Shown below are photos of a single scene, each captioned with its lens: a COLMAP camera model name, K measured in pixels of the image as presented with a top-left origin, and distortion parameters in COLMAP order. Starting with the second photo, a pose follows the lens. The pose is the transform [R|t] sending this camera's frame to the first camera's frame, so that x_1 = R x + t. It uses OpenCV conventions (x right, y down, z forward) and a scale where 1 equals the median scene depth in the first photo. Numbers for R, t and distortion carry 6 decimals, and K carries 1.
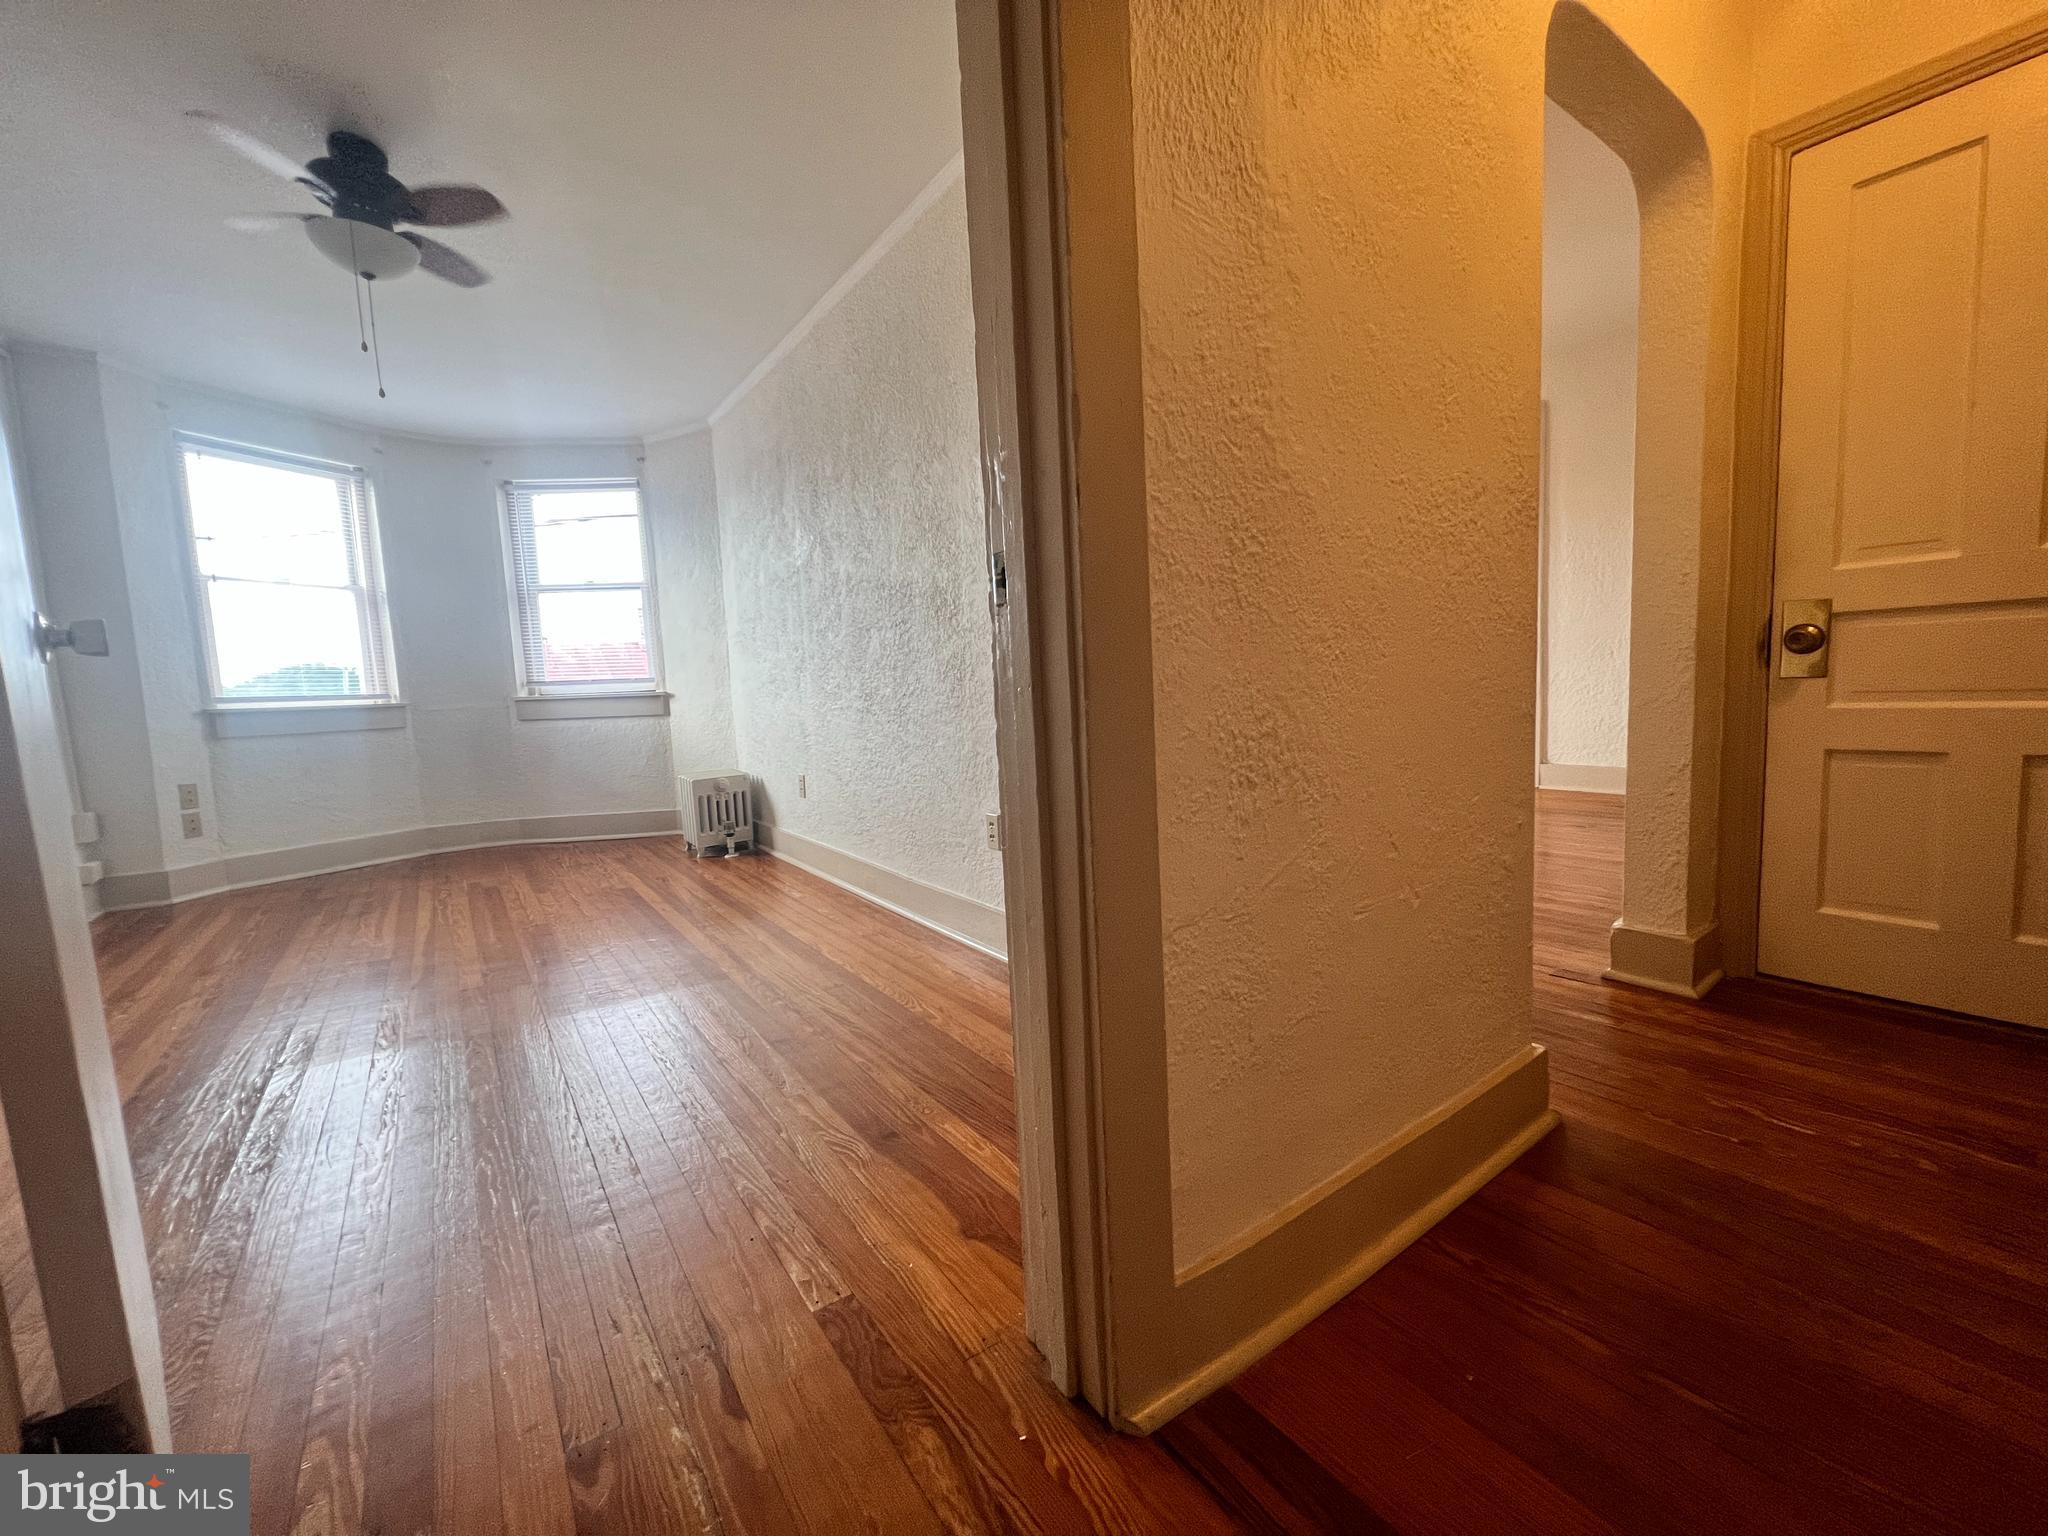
lens RADIAL K [[820.6, 0, 1017.2], [0, 820.6, 763.0], [0, 0, 1]] dist [0.000540, 0.000625]
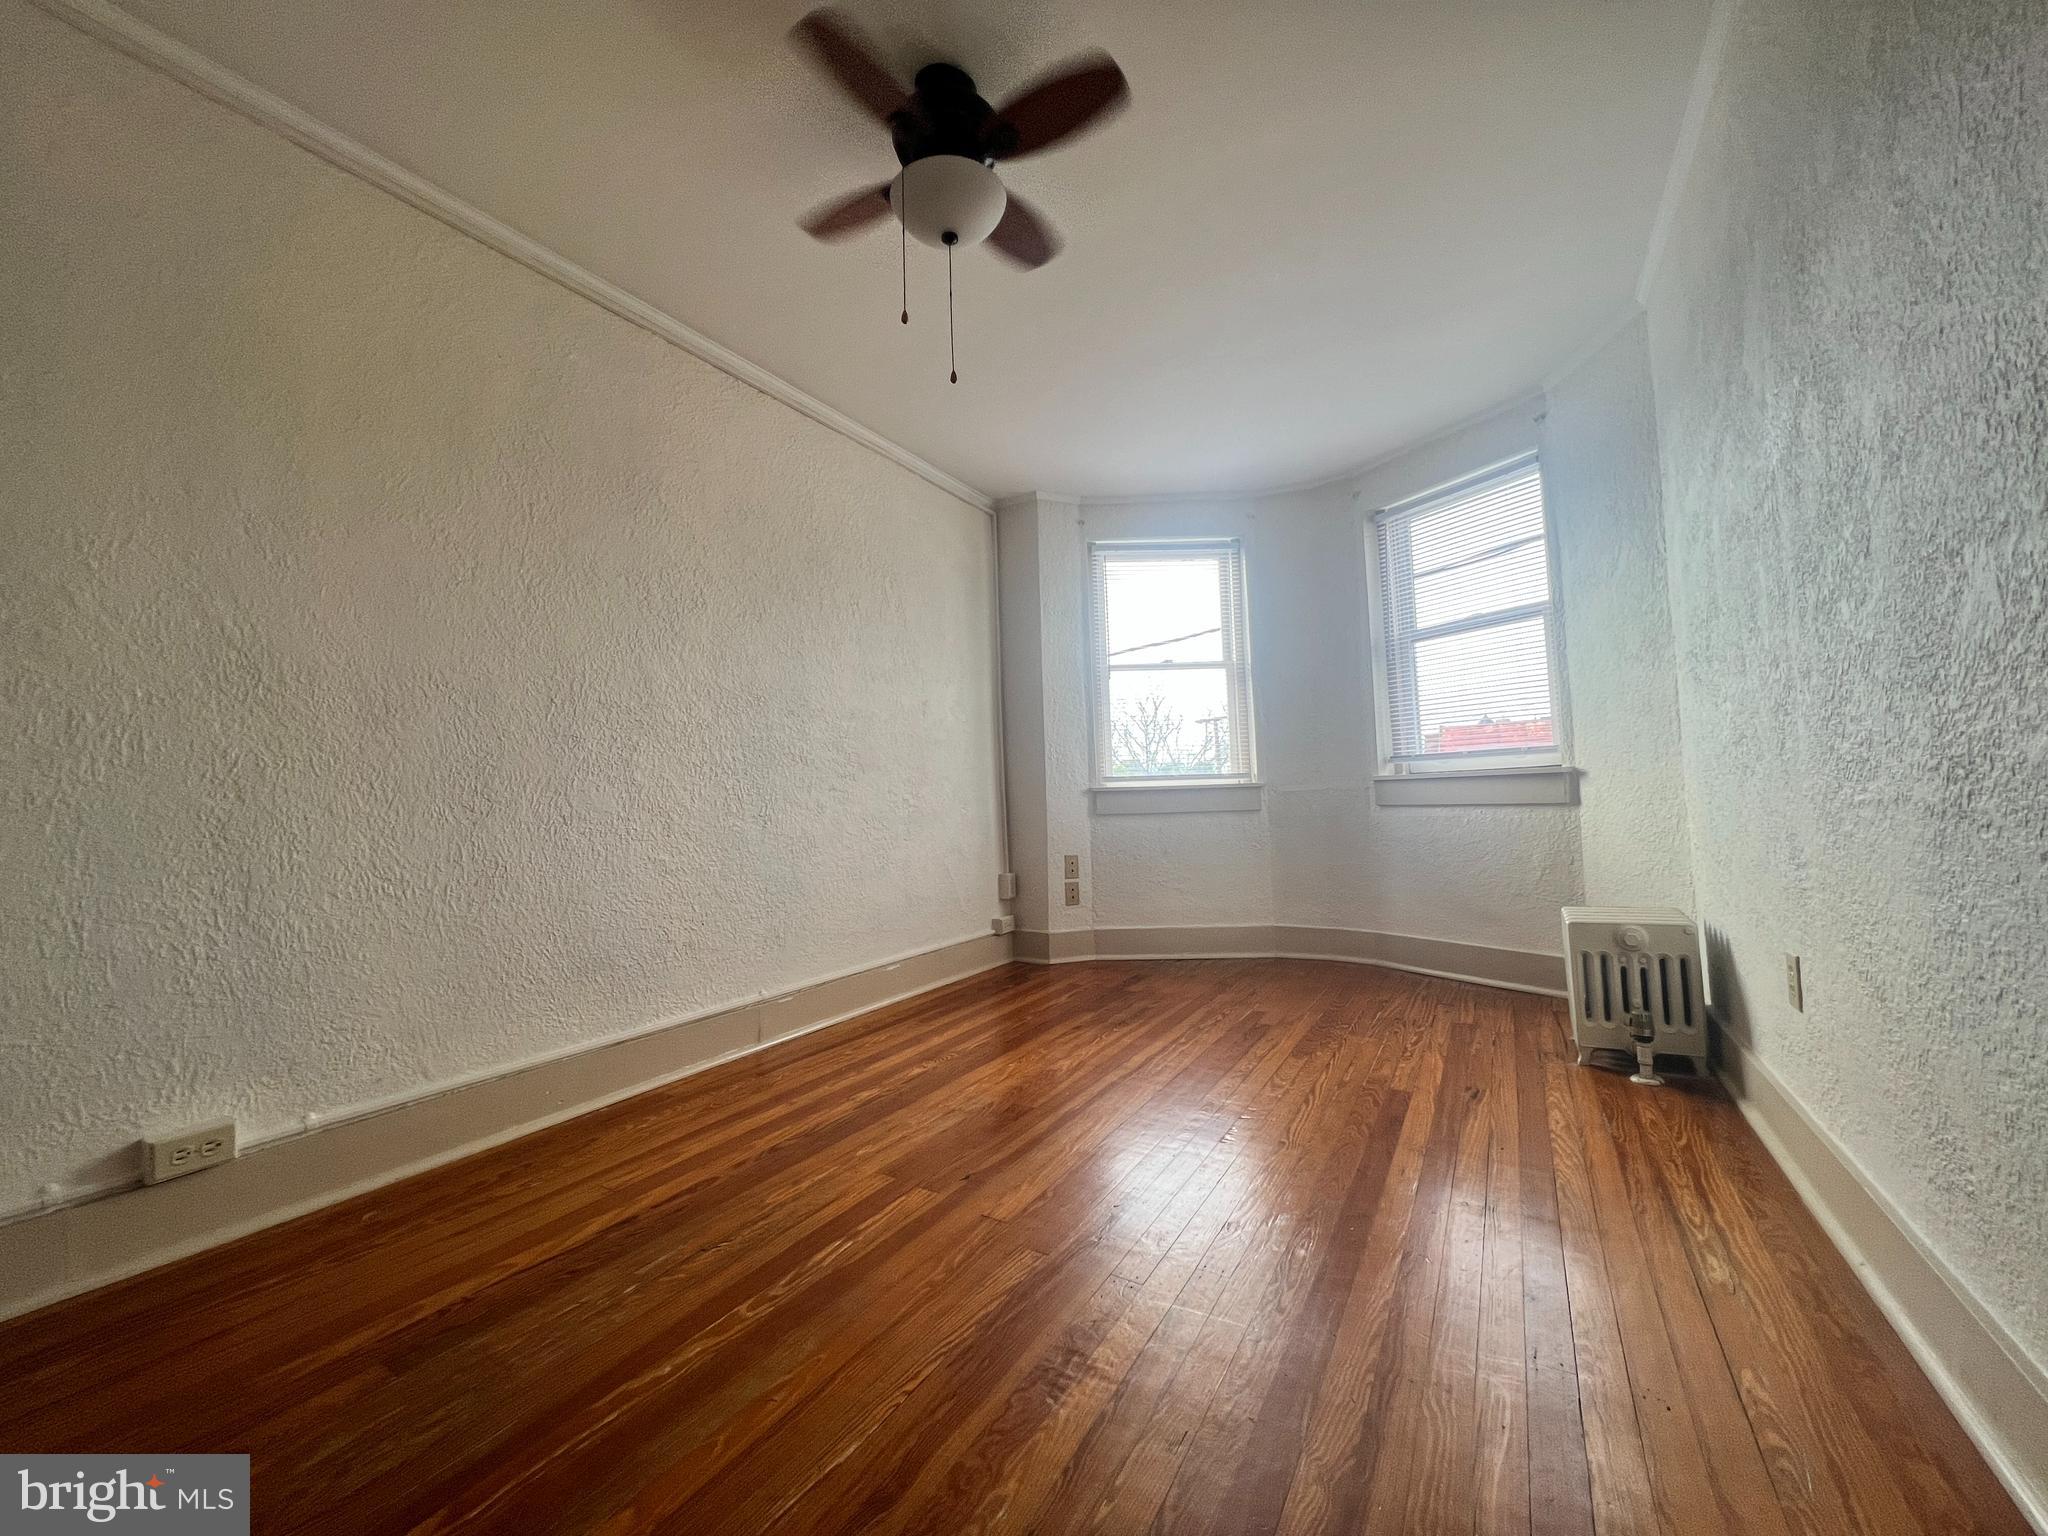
lens RADIAL K [[820.6, 0, 1017.2], [0, 820.6, 763.0], [0, 0, 1]] dist [0.000540, 0.000625]
pose [[0.400120, -0.018140, -0.916283, -0.028271], [-0.072190, 0.996074, -0.051244, -0.030133], [0.913615, 0.086650, 0.397239, 0.406786]]
